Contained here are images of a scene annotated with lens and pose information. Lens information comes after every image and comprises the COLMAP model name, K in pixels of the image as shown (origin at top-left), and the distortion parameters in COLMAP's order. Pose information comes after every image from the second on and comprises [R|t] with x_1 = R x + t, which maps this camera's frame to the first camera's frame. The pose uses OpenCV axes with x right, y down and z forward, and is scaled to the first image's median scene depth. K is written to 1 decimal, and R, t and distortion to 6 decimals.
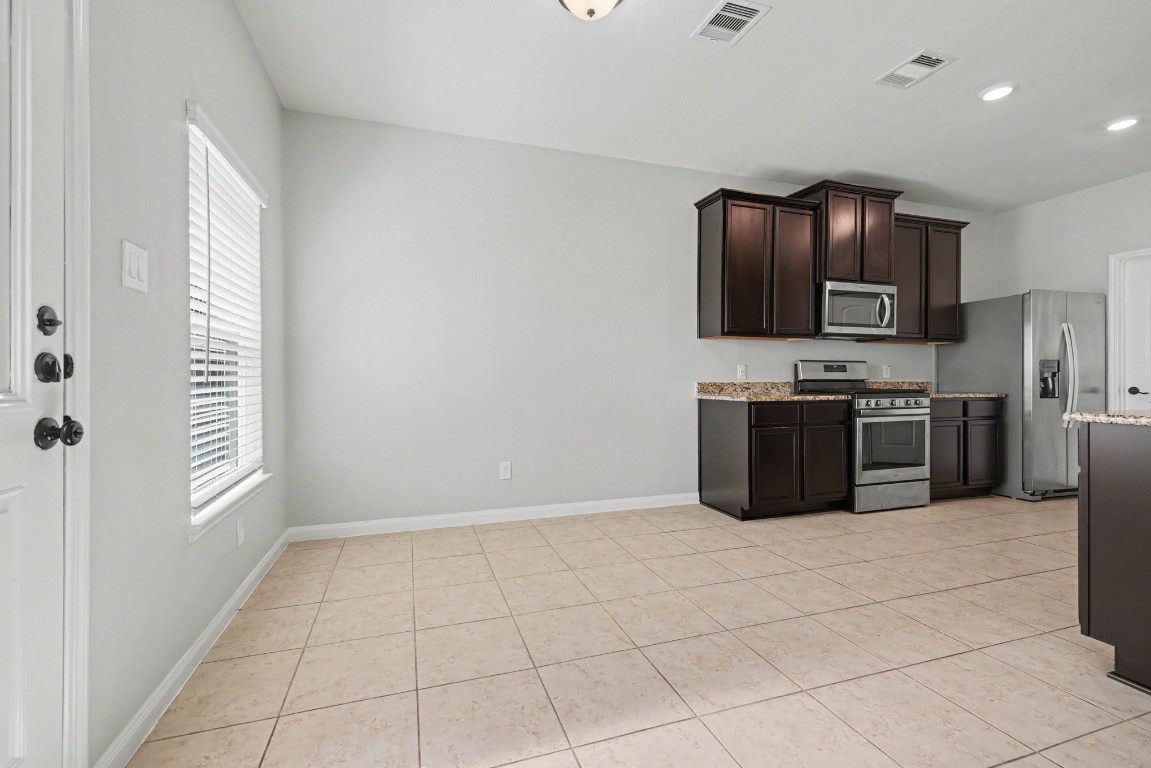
lens RADIAL K [[491.0, 0, 567.9], [0, 491.0, 377.9], [0, 0, 1]] dist [0.004541, 0.000503]
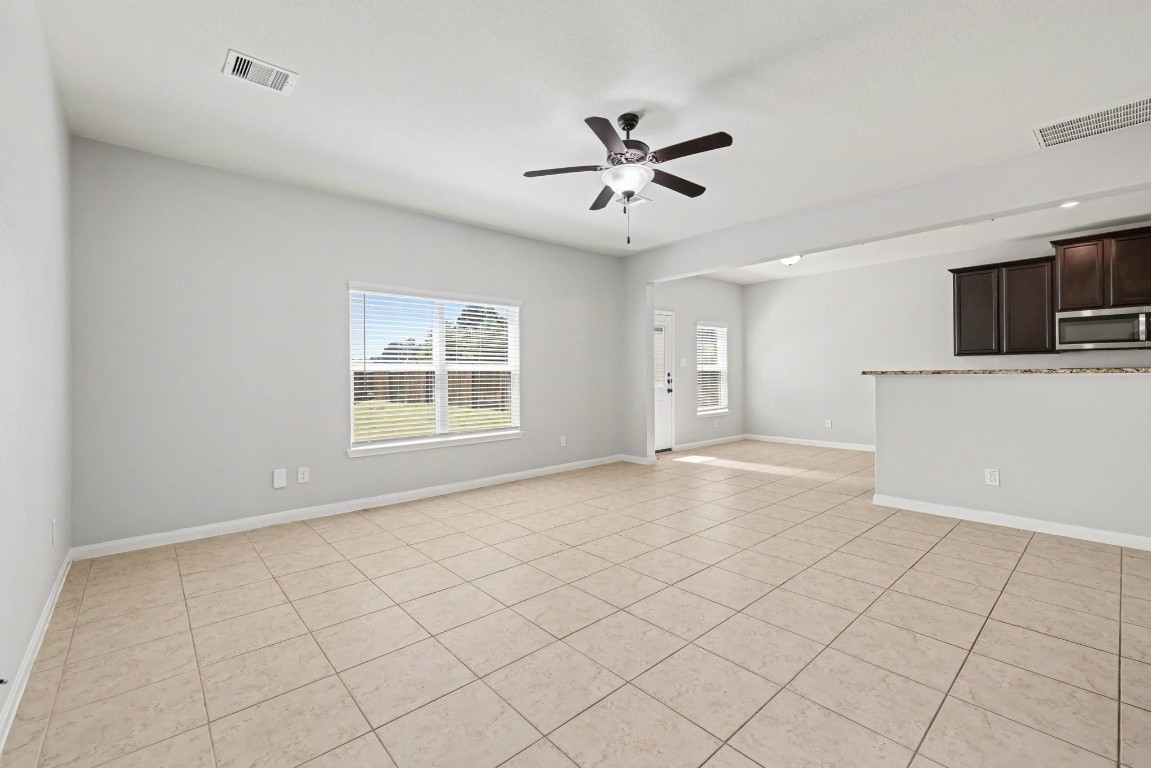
lens RADIAL K [[491.0, 0, 567.9], [0, 491.0, 377.9], [0, 0, 1]] dist [0.004541, 0.000503]
pose [[0.393570, 0.003404, -0.919288, 1.216924], [0.009556, 0.999924, 0.007794, -0.034998], [0.919245, -0.011853, 0.393507, -0.777647]]
